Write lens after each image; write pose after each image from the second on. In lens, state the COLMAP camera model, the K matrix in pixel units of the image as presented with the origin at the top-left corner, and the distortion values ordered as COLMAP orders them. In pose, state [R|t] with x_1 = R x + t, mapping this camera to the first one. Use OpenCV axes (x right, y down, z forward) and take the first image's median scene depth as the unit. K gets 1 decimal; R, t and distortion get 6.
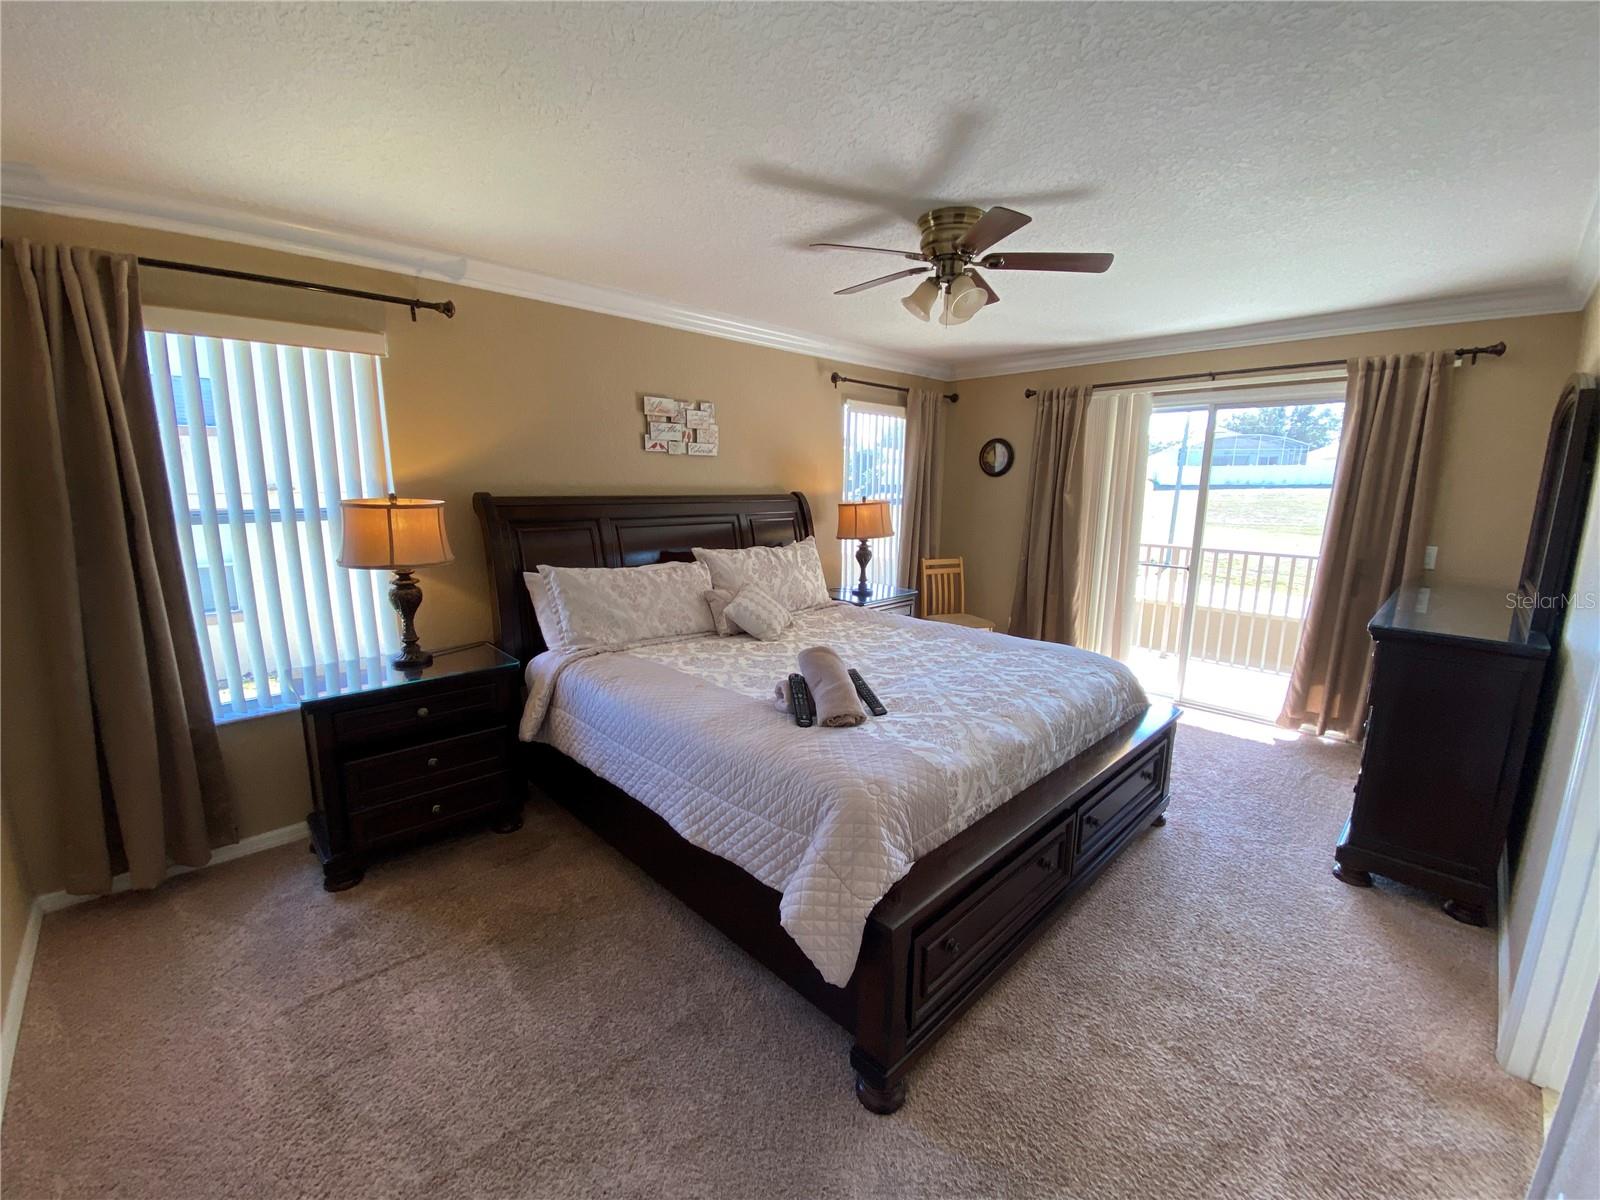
lens RADIAL K [[650.5, 0, 797.5], [0, 650.5, 603.1], [0, 0, 1]] dist [-0.006436, -0.003480]
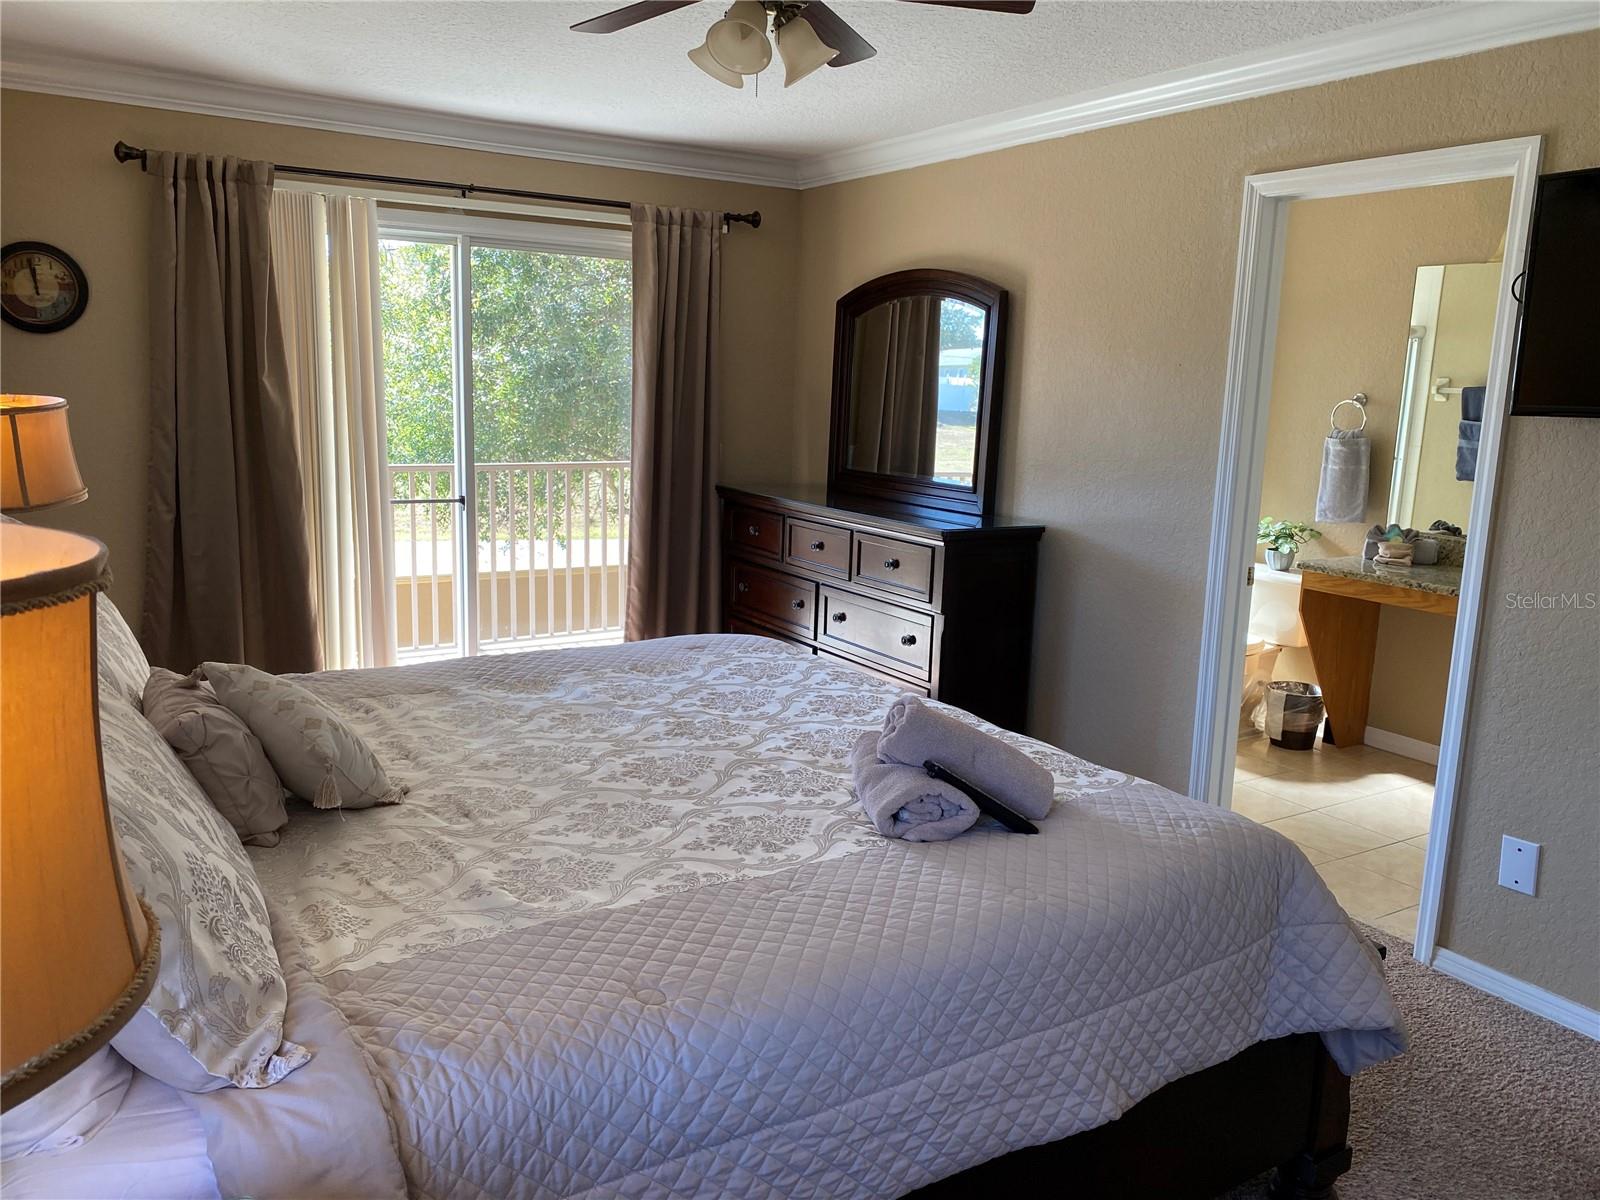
lens RADIAL K [[1234.5, 0, 787.9], [0, 1234.5, 602.7], [0, 0, 1]] dist [-0.038924, 0.036081]
pose [[0.189830, -0.181396, 0.964915, -0.692296], [0.149073, 0.976715, 0.154287, -0.131481], [-0.970434, 0.114554, 0.212451, 0.657993]]
